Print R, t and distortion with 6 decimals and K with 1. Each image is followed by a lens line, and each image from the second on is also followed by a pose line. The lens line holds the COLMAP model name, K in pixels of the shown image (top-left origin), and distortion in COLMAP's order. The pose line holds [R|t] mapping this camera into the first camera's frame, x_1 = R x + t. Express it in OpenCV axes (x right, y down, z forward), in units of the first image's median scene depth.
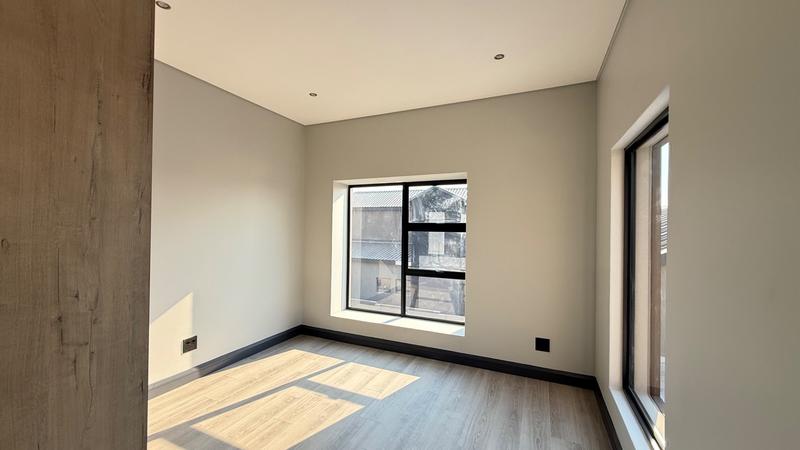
lens RADIAL K [[316.7, 0, 400.0], [0, 316.7, 225.0], [0, 0, 1]] dist [0.001484, 0.000493]
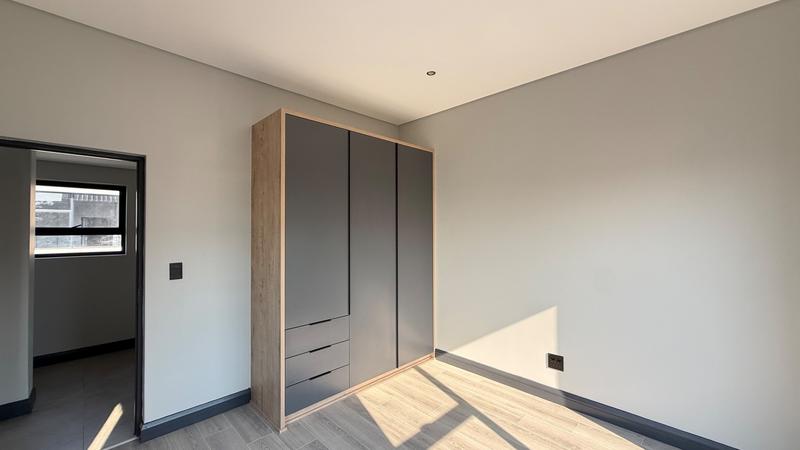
lens RADIAL K [[316.7, 0, 400.0], [0, 316.7, 225.0], [0, 0, 1]] dist [0.001484, 0.000493]
pose [[-0.349835, -0.027403, -0.936410, 0.391344], [0.001854, 0.999550, -0.029943, 0.003128], [0.936809, -0.012211, -0.349627, 0.939768]]
